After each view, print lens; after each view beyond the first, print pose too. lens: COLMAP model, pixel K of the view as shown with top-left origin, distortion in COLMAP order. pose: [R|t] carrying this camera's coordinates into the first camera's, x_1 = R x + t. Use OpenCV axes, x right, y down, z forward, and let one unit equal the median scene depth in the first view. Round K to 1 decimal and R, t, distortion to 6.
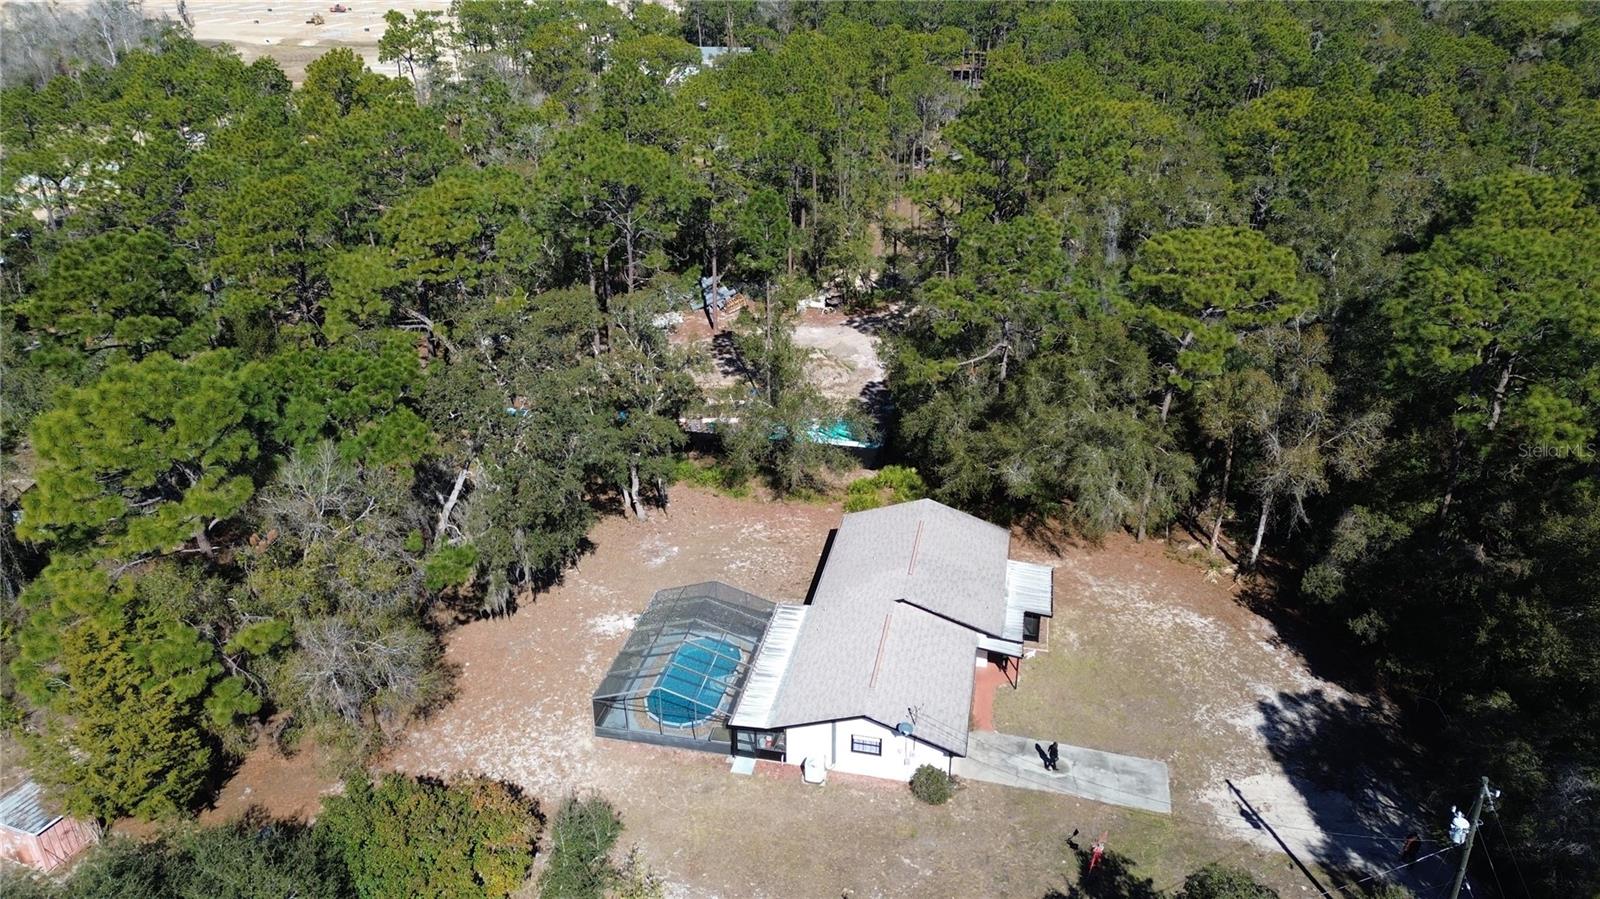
lens RADIAL K [[1112.0, 0, 800.0], [0, 1112.0, 449.5], [0, 0, 1]] dist [0.090661, -0.099971]
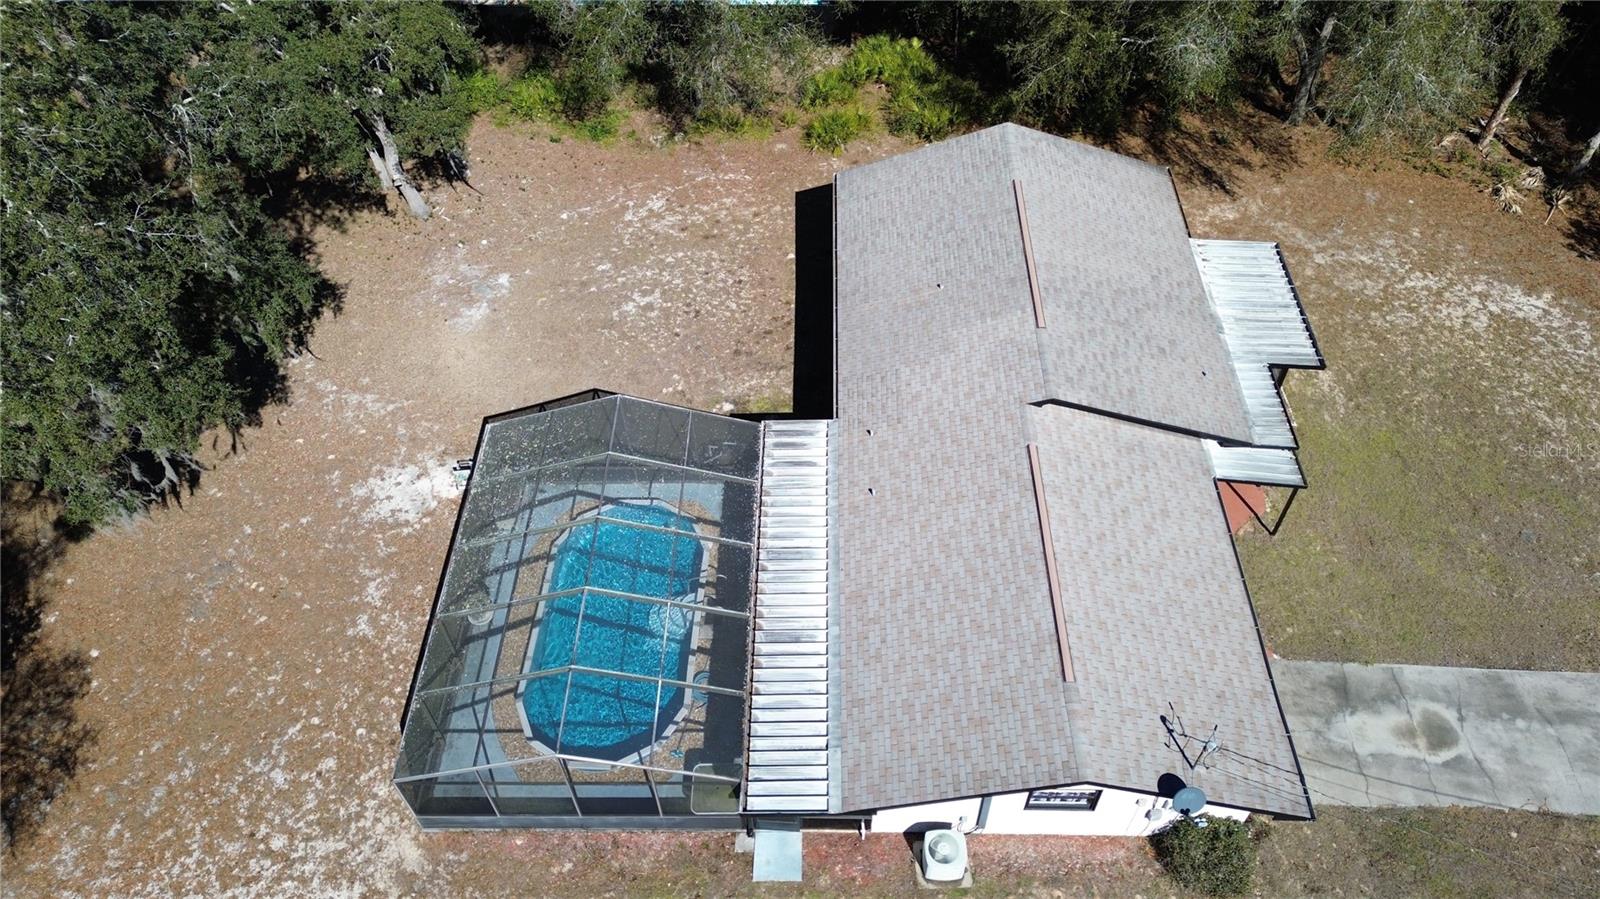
lens RADIAL K [[1112.0, 0, 800.0], [0, 1112.0, 449.5], [0, 0, 1]] dist [0.090661, -0.099971]
pose [[0.981238, -0.156289, 0.112897, -0.059049], [0.097142, 0.906576, 0.410711, -0.041473], [-0.166540, -0.392038, 0.904749, 0.579132]]
